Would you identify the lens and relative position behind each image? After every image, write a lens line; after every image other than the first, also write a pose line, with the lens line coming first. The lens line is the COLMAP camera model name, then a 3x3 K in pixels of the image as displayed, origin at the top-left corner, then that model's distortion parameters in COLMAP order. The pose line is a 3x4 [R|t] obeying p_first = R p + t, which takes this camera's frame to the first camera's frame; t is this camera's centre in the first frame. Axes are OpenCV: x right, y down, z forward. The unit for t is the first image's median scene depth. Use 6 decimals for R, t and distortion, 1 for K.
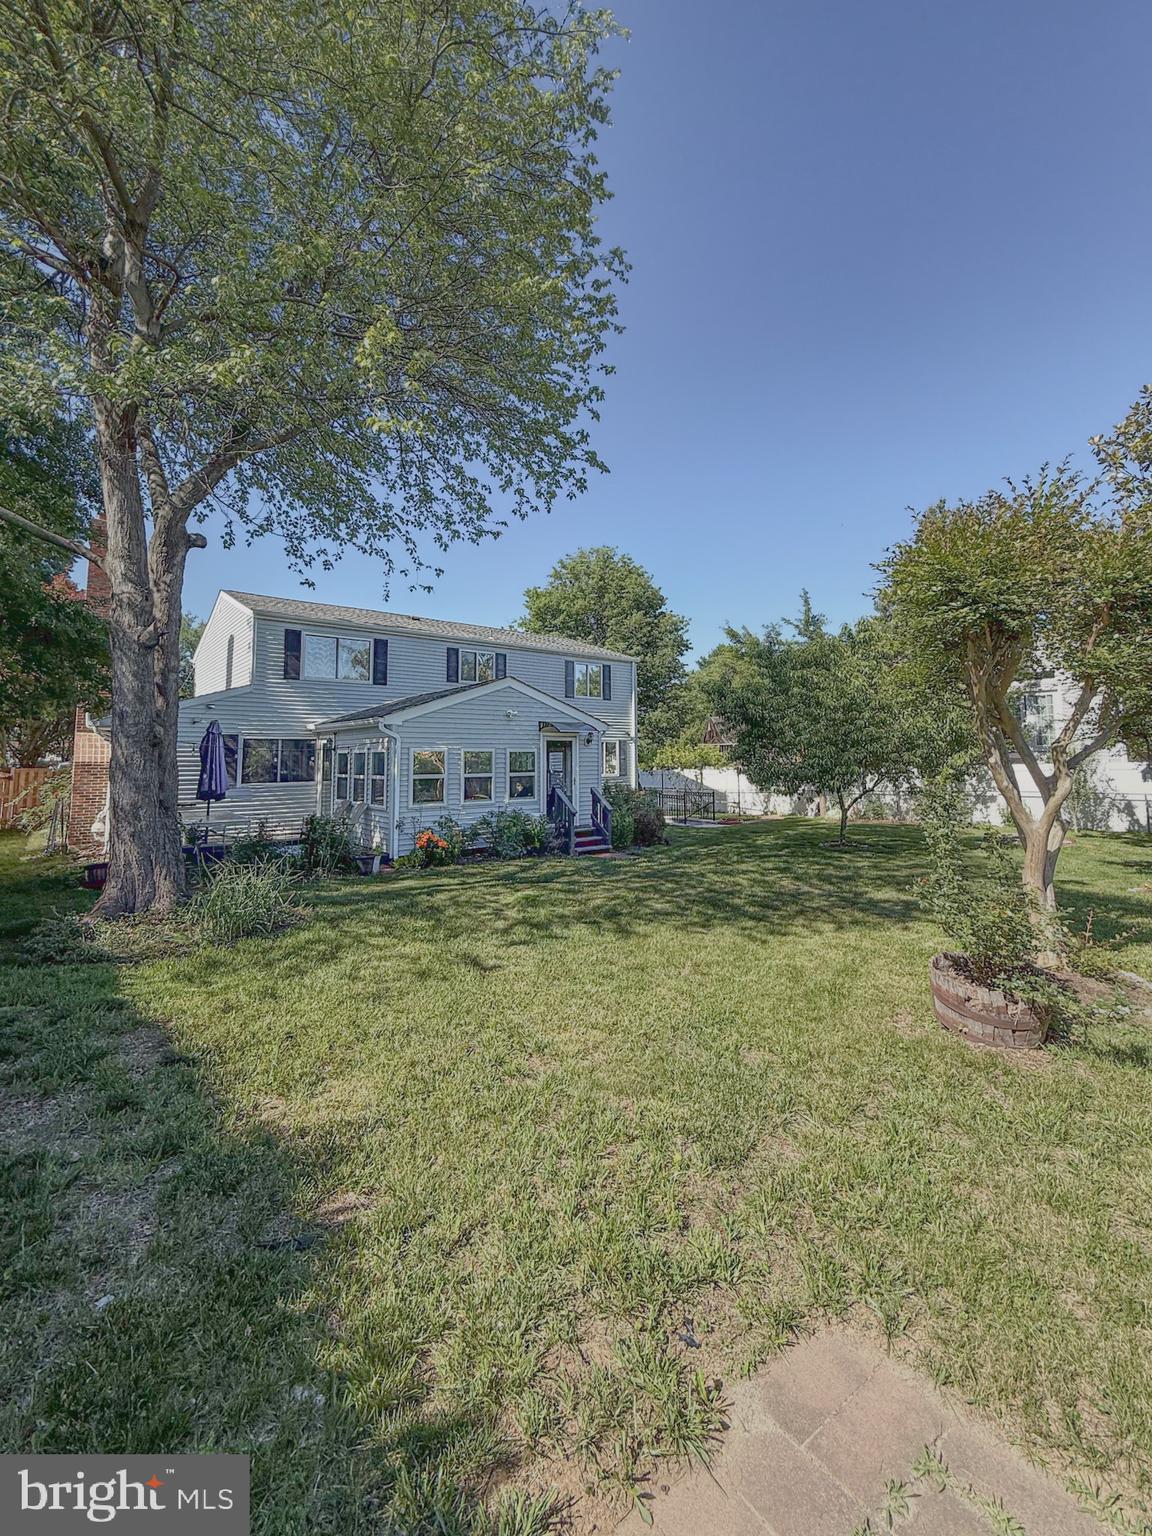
lens RADIAL K [[643.6, 0, 578.2], [0, 643.6, 695.6], [0, 0, 1]] dist [-0.002110, -0.000468]
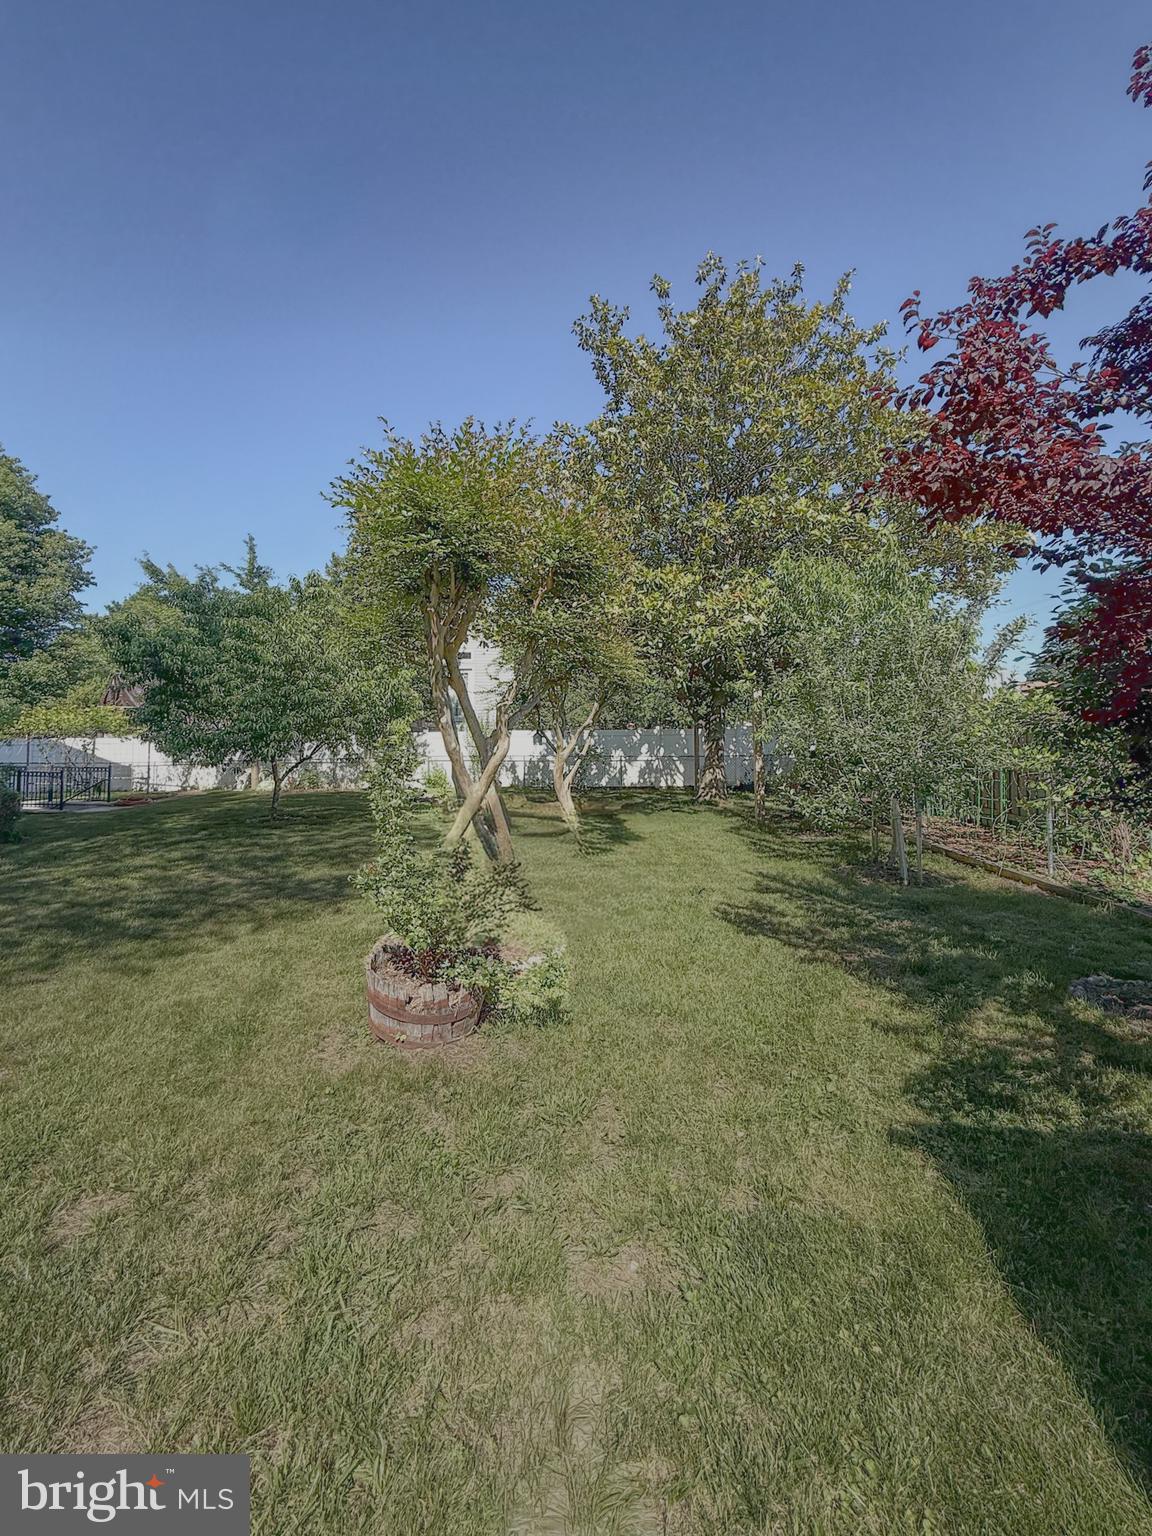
lens RADIAL K [[643.6, 0, 578.2], [0, 643.6, 695.6], [0, 0, 1]] dist [-0.002110, -0.000468]
pose [[0.682391, 0.044902, 0.729607, 0.048744], [-0.079164, 0.996781, 0.012697, 0.018549], [-0.726688, -0.066423, 0.683749, 0.111101]]
